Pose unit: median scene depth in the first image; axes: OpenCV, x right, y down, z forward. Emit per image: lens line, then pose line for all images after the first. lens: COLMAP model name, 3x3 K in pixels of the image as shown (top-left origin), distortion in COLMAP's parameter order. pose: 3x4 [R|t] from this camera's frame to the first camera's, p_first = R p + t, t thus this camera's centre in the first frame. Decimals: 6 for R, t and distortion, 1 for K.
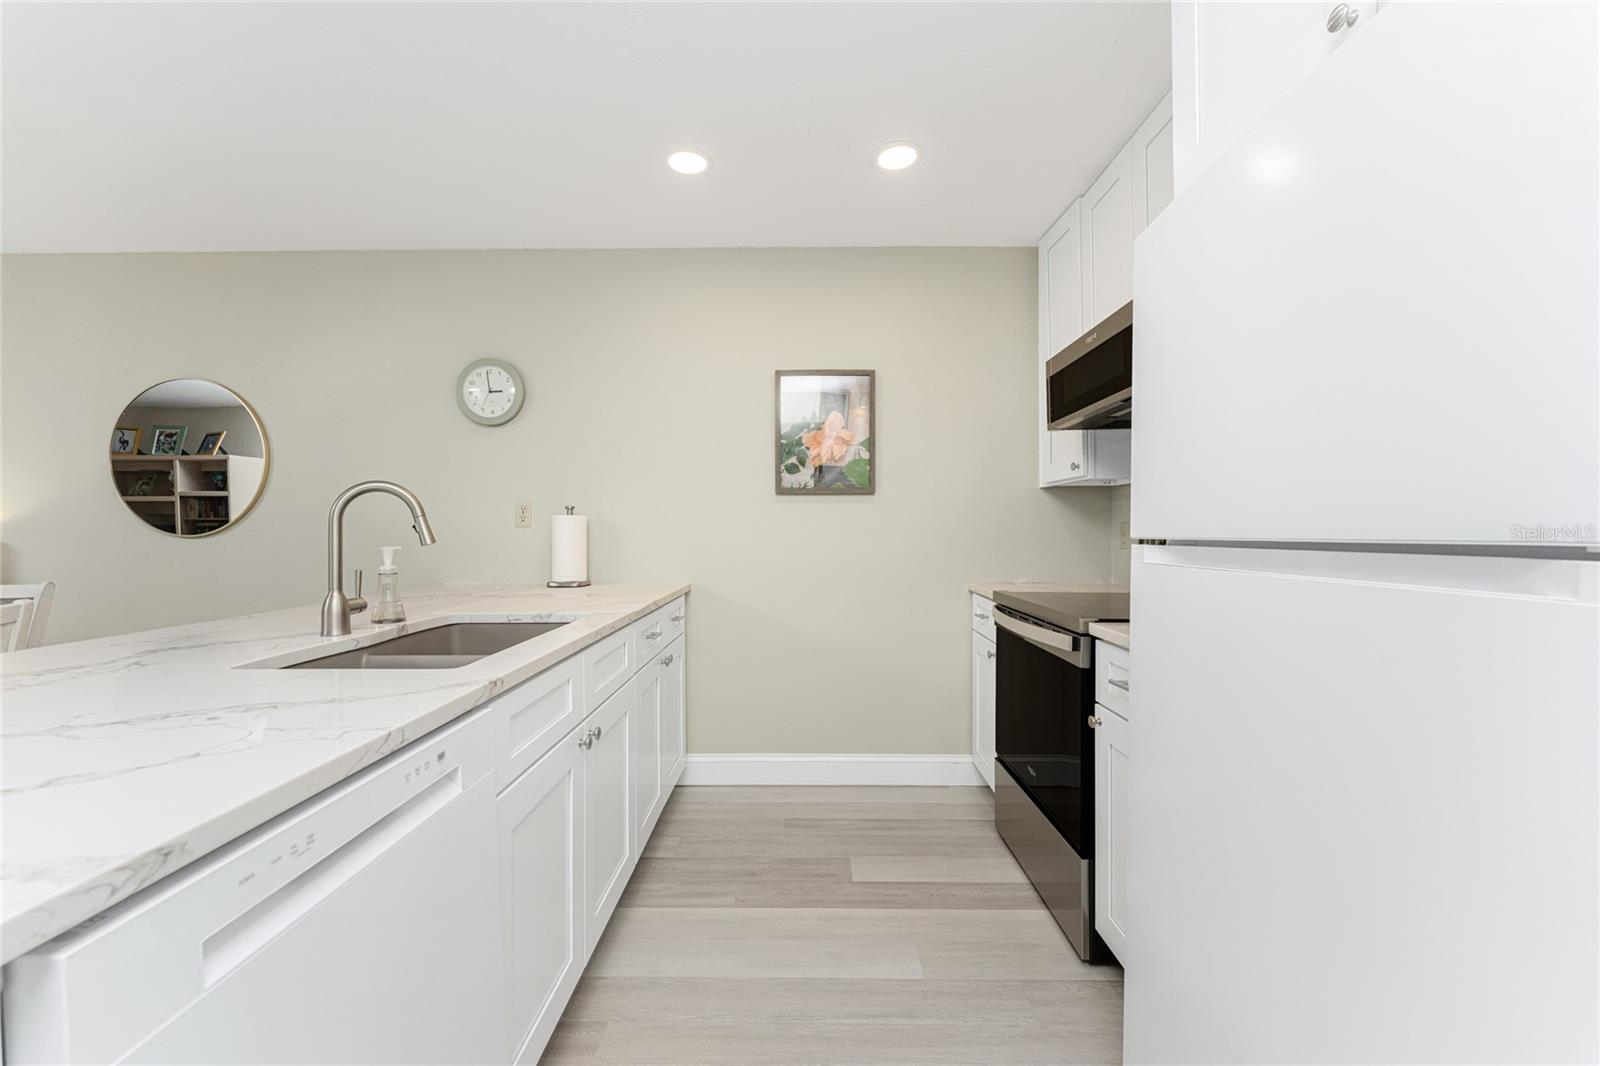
lens RADIAL K [[649.8, 0, 791.8], [0, 649.8, 533.3], [0, 0, 1]] dist [-0.000938, -0.000182]
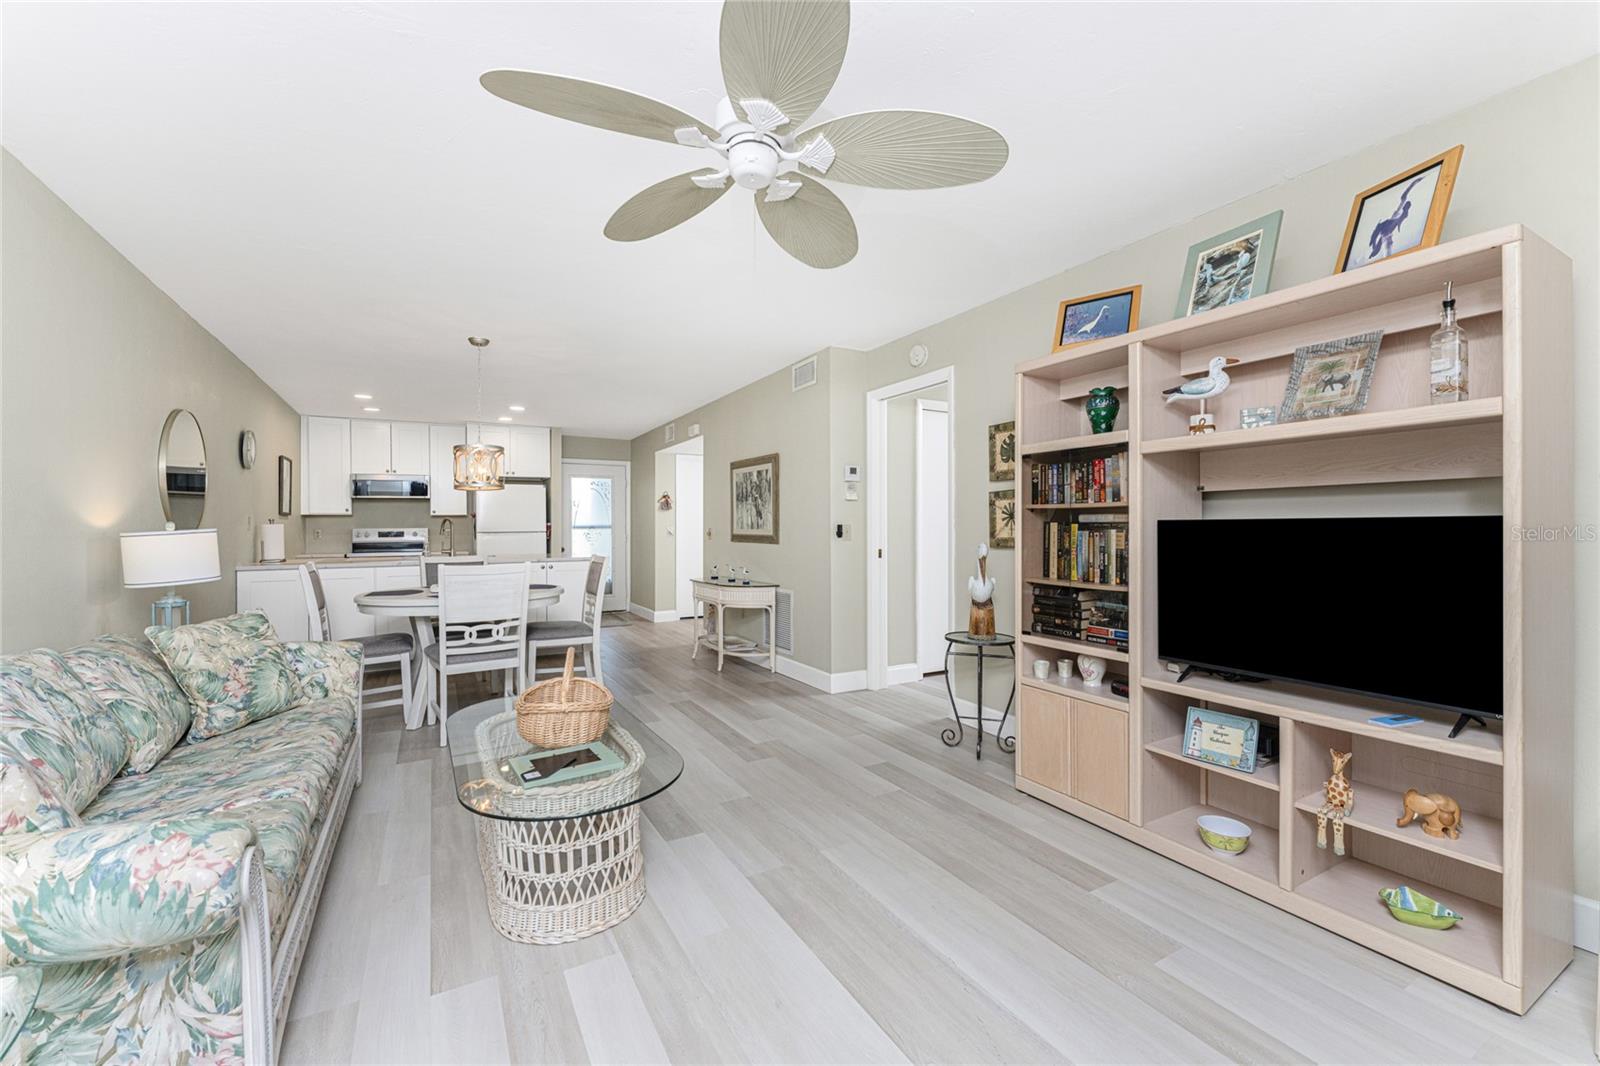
lens RADIAL K [[642.9, 0, 796.9], [0, 642.9, 530.7], [0, 0, 1]] dist [-0.002239, -0.000595]
pose [[-0.503466, 0.002540, 0.864011, -2.662463], [0.013470, 0.999897, 0.004910, 0.002617], [-0.863910, 0.014110, -0.503449, 0.621136]]
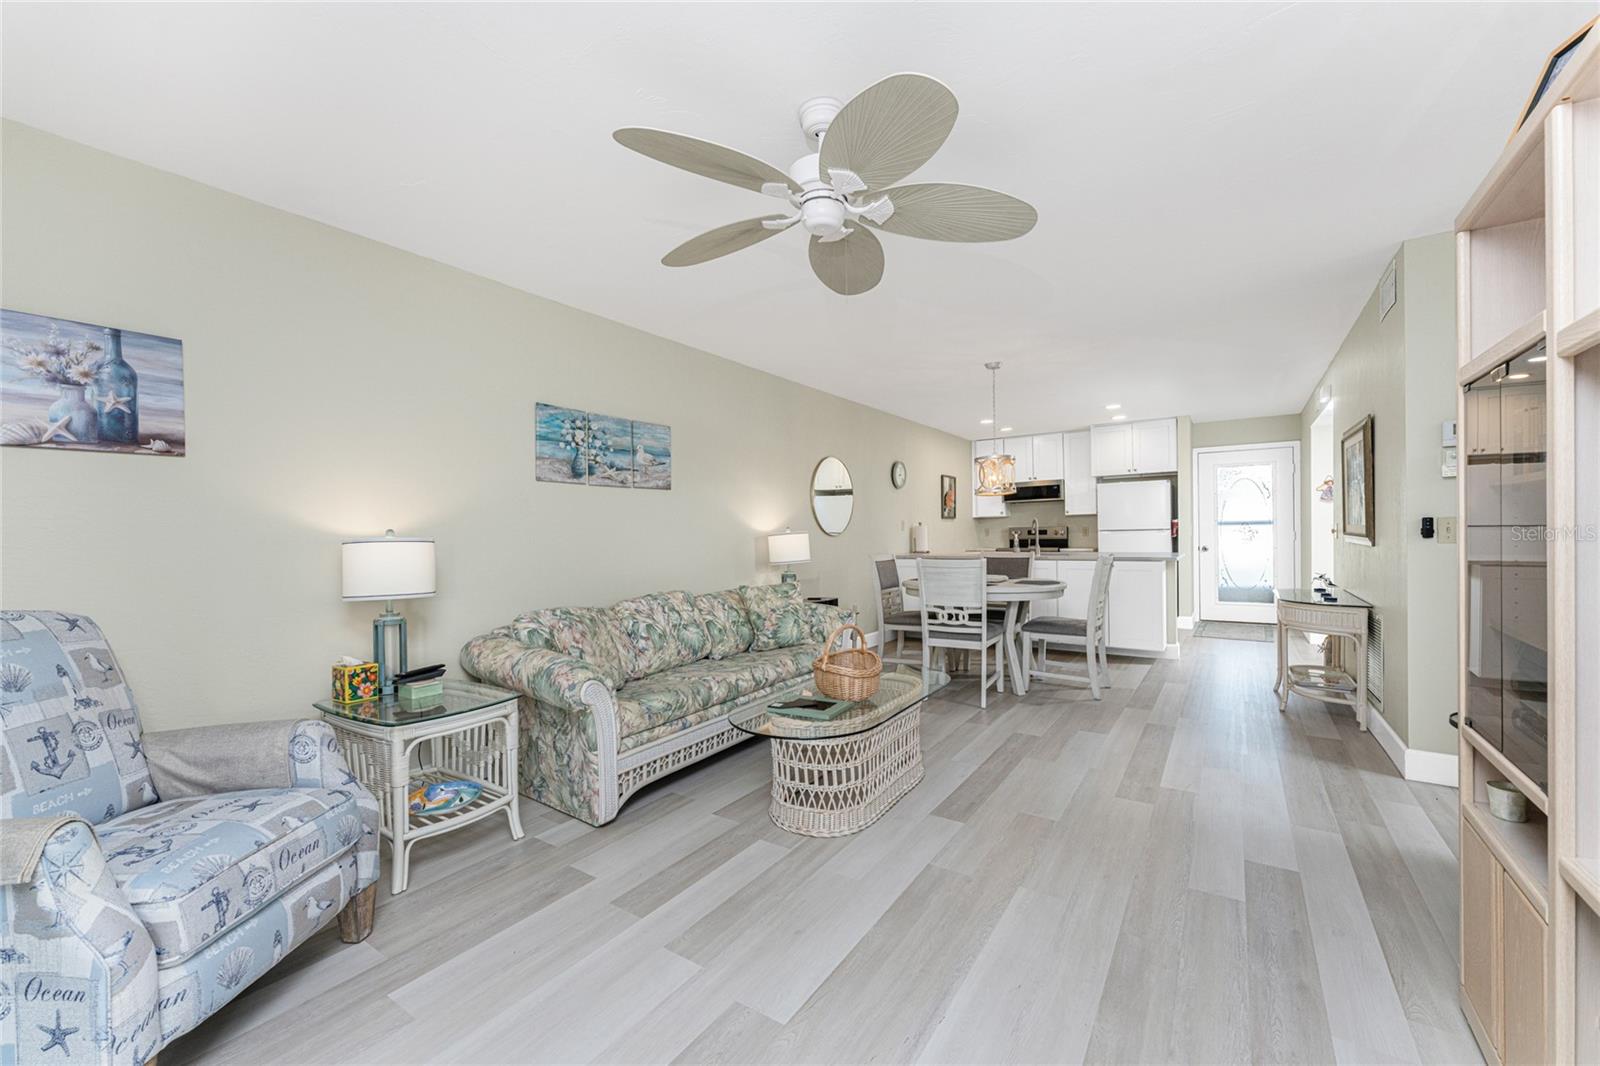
lens RADIAL K [[641.6, 0, 798.0], [0, 641.6, 535.7], [0, 0, 1]] dist [-0.001360, -0.000170]
pose [[0.551213, -0.009452, 0.834311, -2.719179], [0.020068, 0.999797, -0.001931, 0.007866], [-0.834123, 0.017807, 0.551291, -0.001852]]
